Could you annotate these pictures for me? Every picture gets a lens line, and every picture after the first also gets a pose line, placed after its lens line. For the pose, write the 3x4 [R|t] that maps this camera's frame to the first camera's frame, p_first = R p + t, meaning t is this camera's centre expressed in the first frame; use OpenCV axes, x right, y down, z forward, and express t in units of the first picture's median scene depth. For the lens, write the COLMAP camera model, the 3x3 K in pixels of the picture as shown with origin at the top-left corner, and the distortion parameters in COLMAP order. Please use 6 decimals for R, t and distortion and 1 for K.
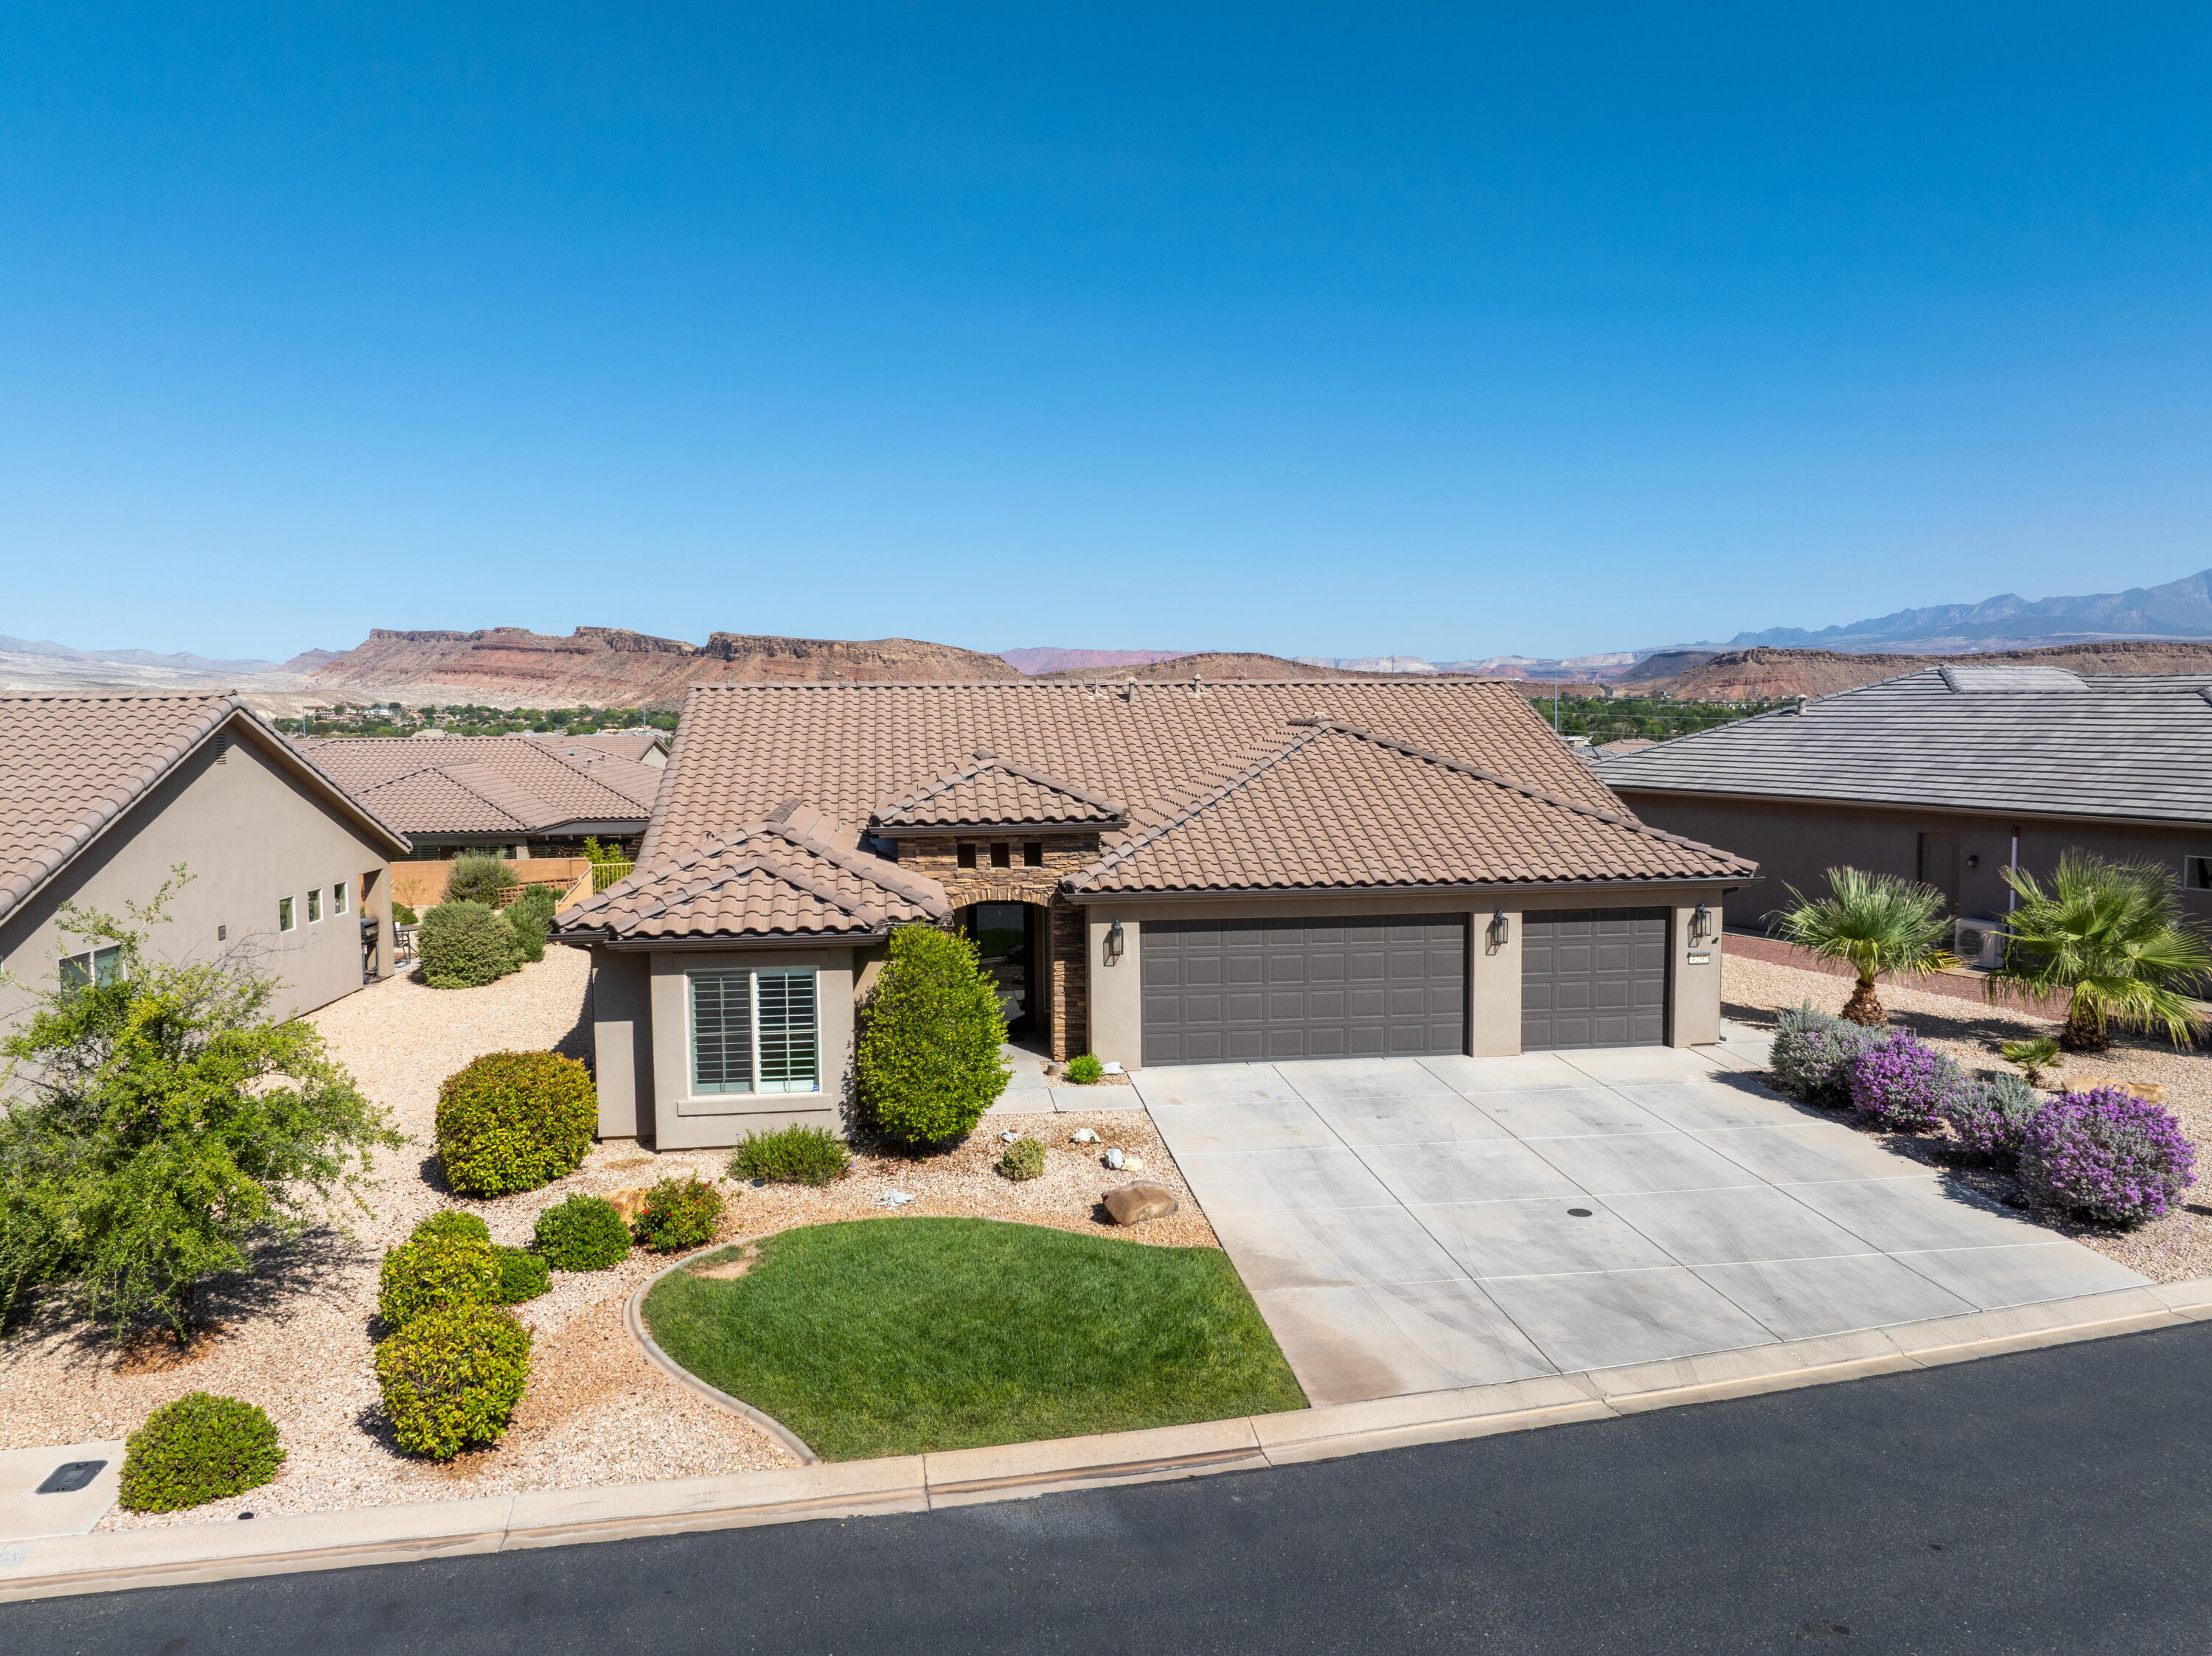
lens RADIAL K [[1555.8, 0, 1111.6], [0, 1555.8, 817.8], [0, 0, 1]] dist [-0.059829, 0.031236]
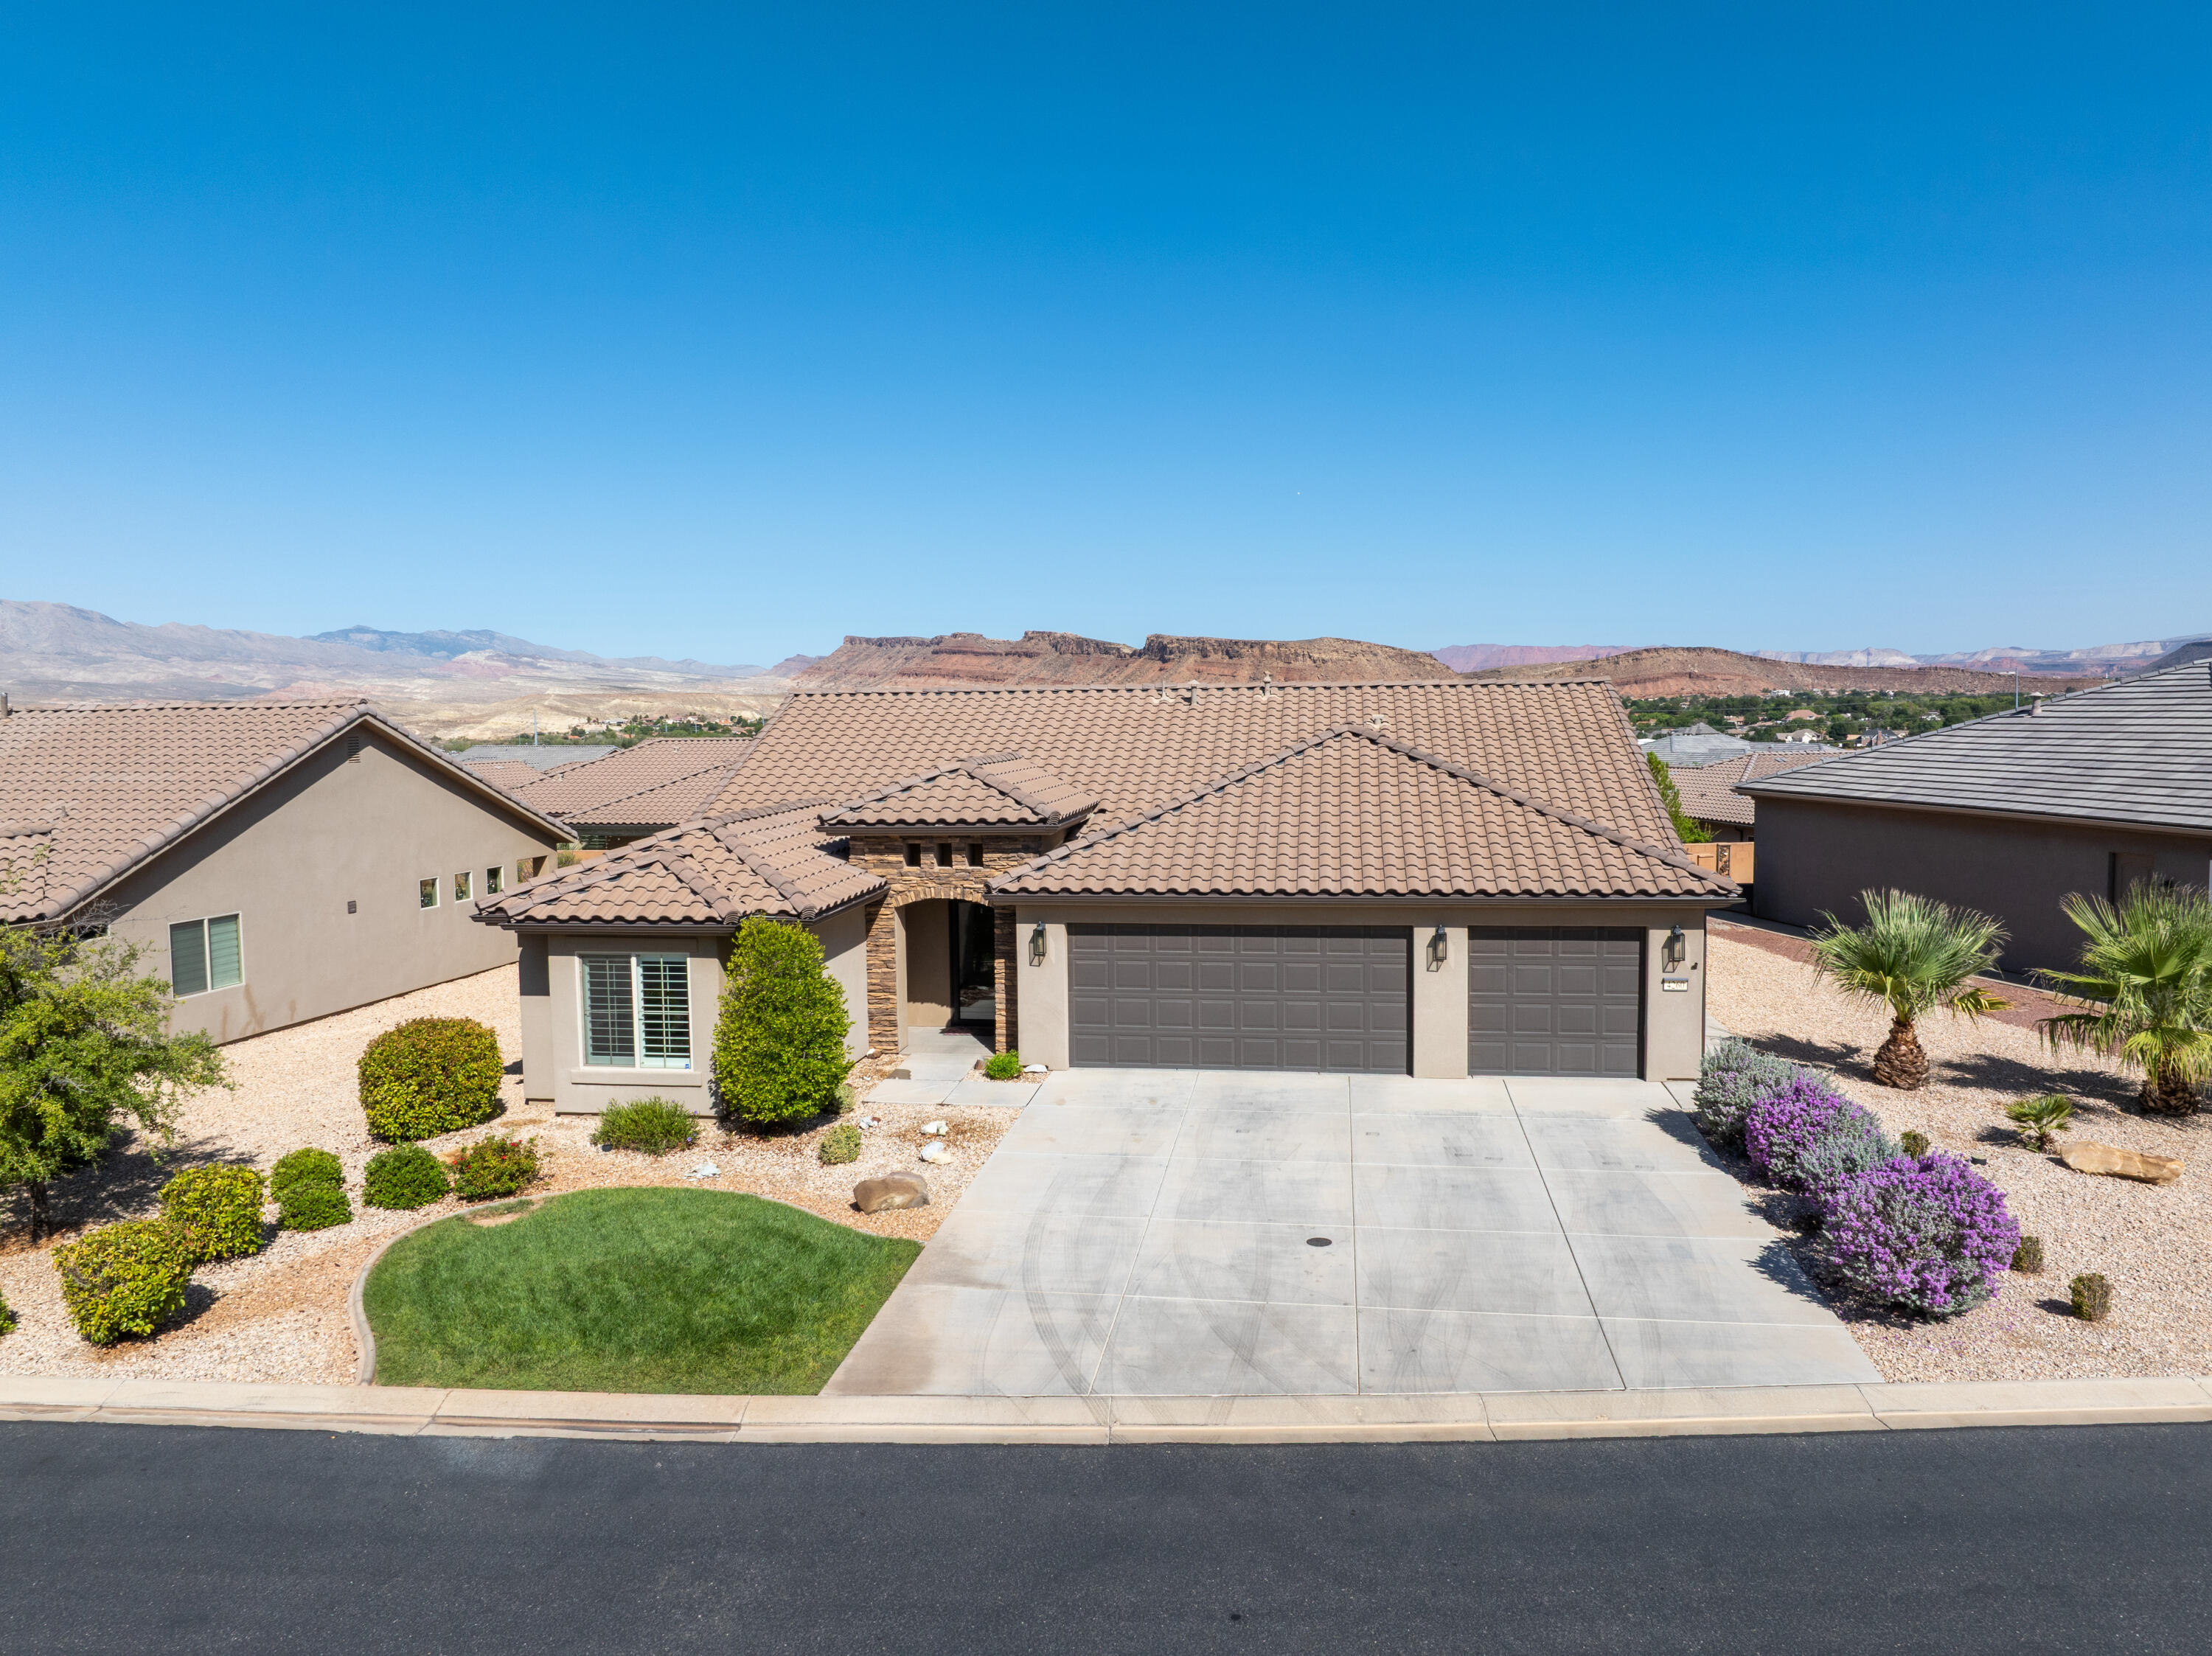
lens RADIAL K [[1555.8, 0, 1108.4], [0, 1555.8, 817.6], [0, 0, 1]] dist [-0.059829, 0.031236]
pose [[0.961430, 0.015039, -0.274640, 0.408048], [-0.014904, 0.999886, 0.002579, -0.006750], [0.274647, 0.001614, 0.961544, 0.041184]]
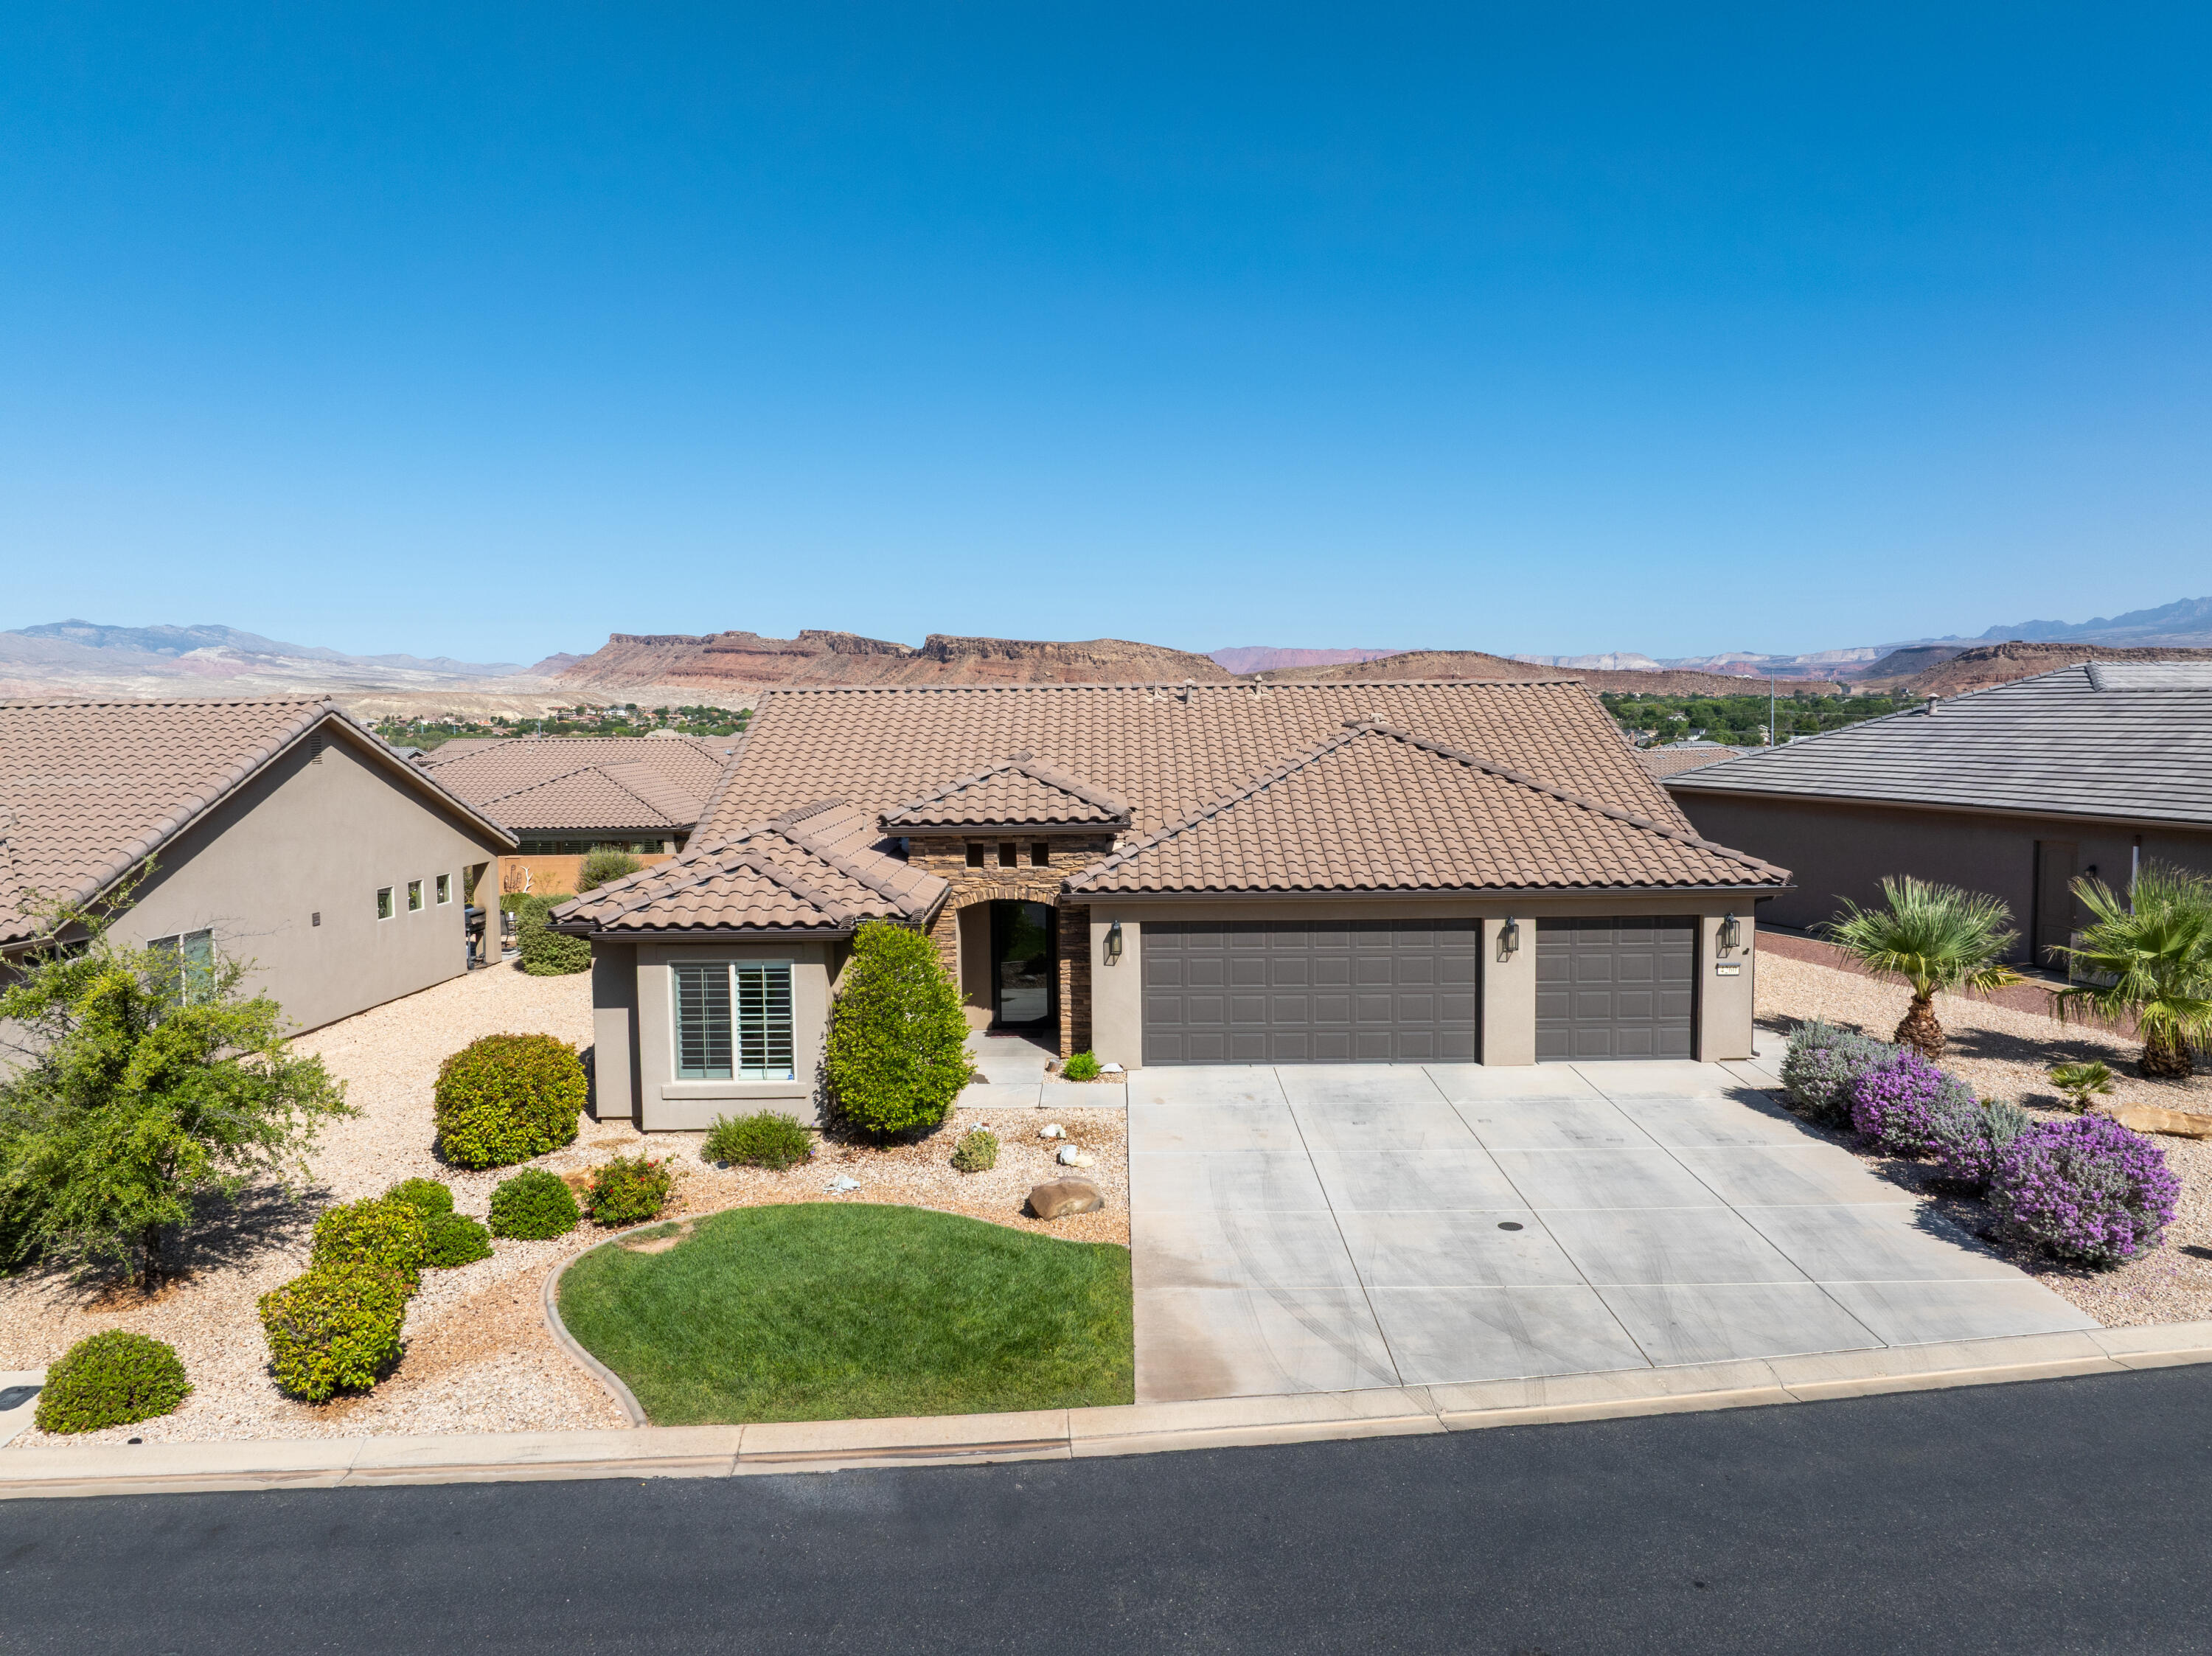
lens RADIAL K [[1555.8, 0, 1110.7], [0, 1555.8, 818.3], [0, 0, 1]] dist [-0.059829, 0.031236]
pose [[0.990857, 0.006774, -0.134747, 0.170332], [-0.006698, 0.999977, 0.001013, -0.002061], [0.134750, -0.000101, 0.990880, -0.004190]]
